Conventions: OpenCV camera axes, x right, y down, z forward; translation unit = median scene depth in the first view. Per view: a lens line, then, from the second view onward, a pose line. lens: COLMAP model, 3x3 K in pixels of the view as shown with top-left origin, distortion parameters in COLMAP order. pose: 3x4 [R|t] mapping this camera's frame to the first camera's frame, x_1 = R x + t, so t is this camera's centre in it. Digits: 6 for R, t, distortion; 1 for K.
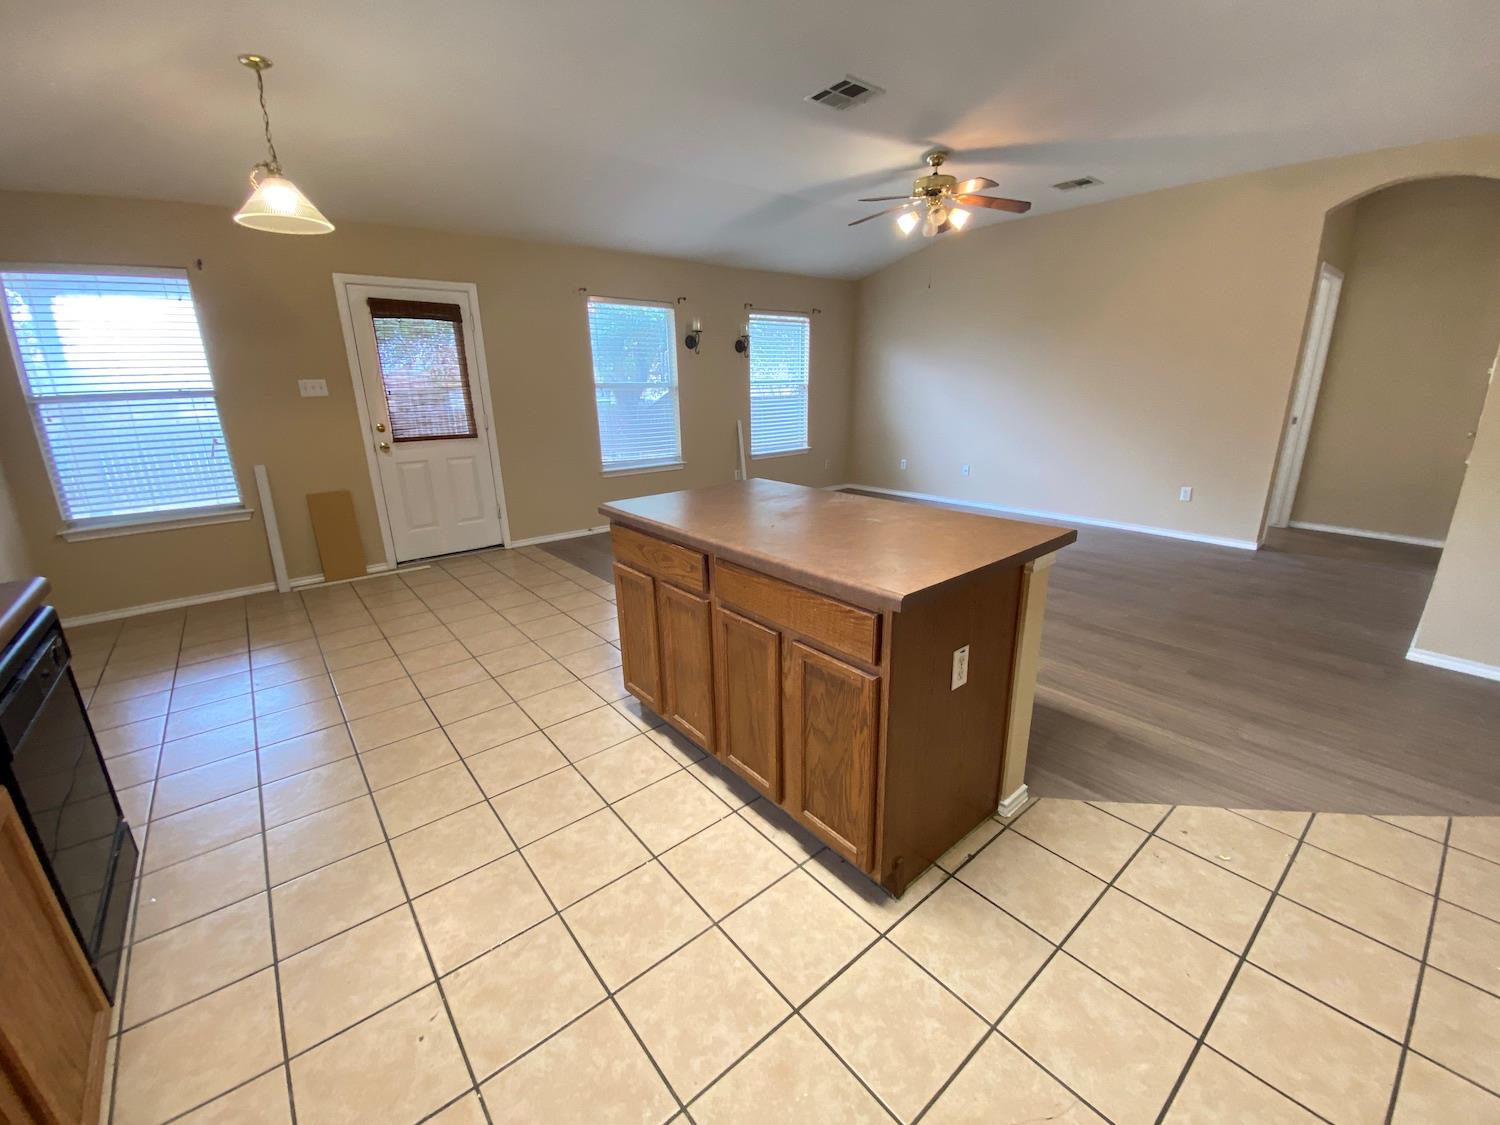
lens RADIAL K [[608.5, 0, 746.4], [0, 608.5, 562.9], [0, 0, 1]] dist [0.026536, -0.023501]
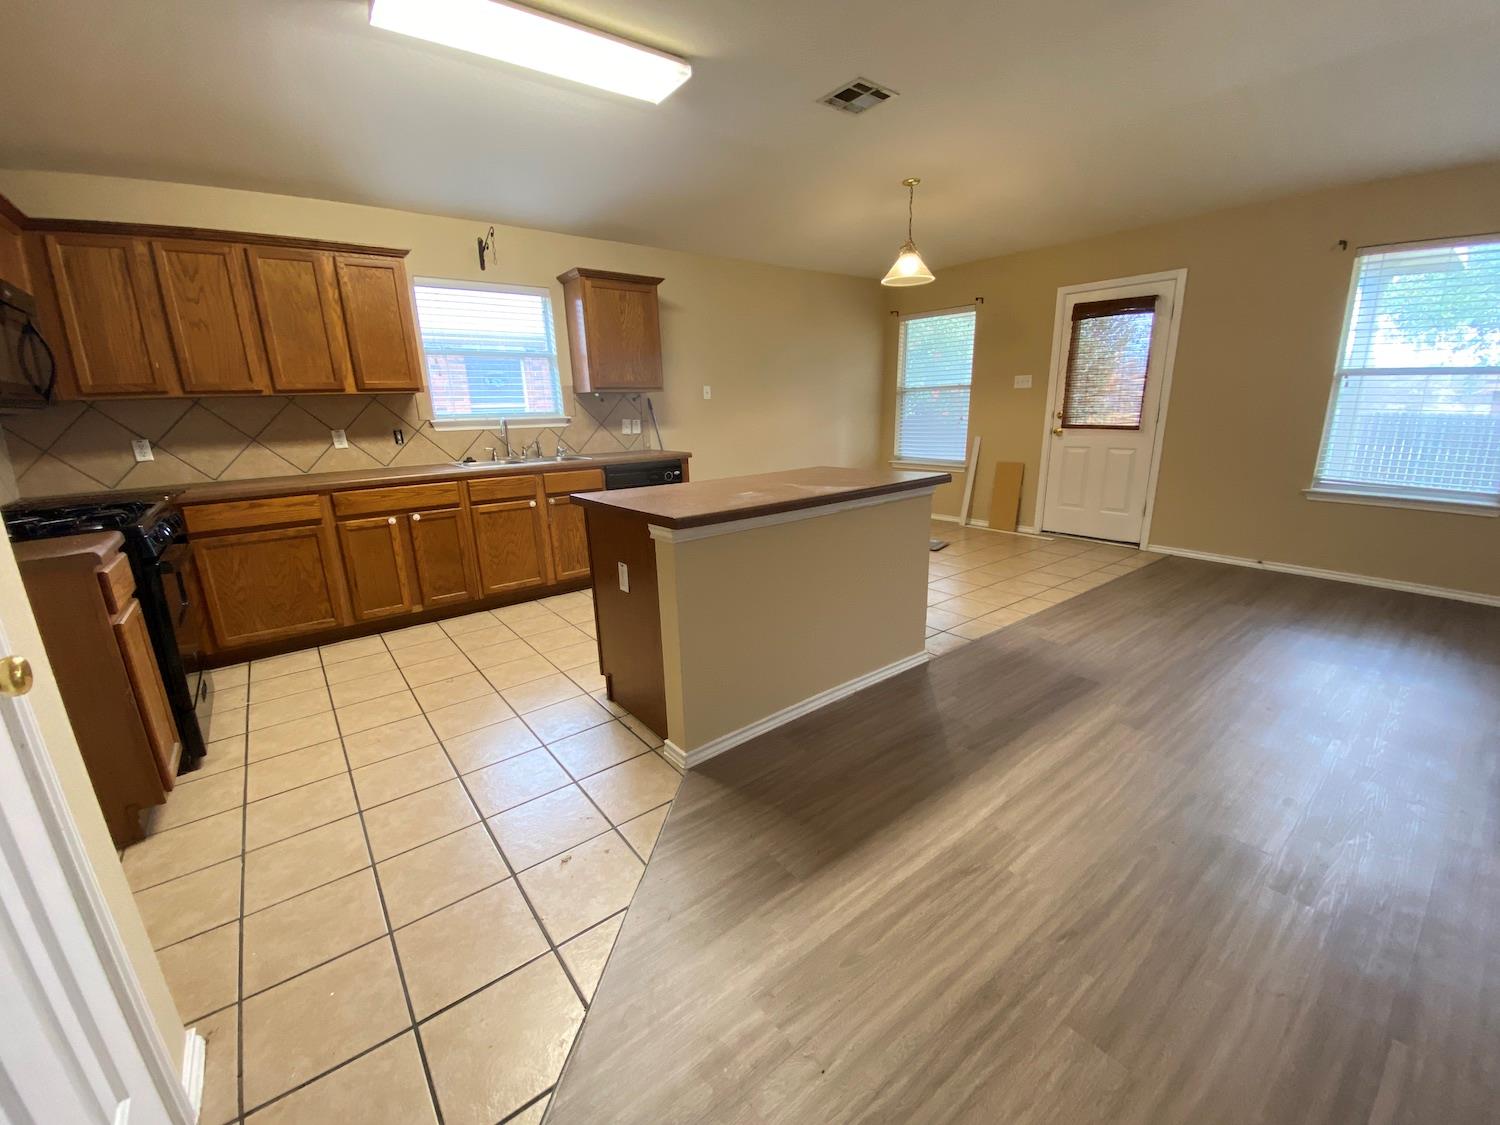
lens RADIAL K [[608.5, 0, 746.4], [0, 608.5, 562.9], [0, 0, 1]] dist [0.026536, -0.023501]
pose [[-0.024202, 0.273268, -0.961633, 0.769624], [-0.259940, 0.927109, 0.270000, -0.146170], [0.965321, 0.256502, 0.048595, 0.535597]]
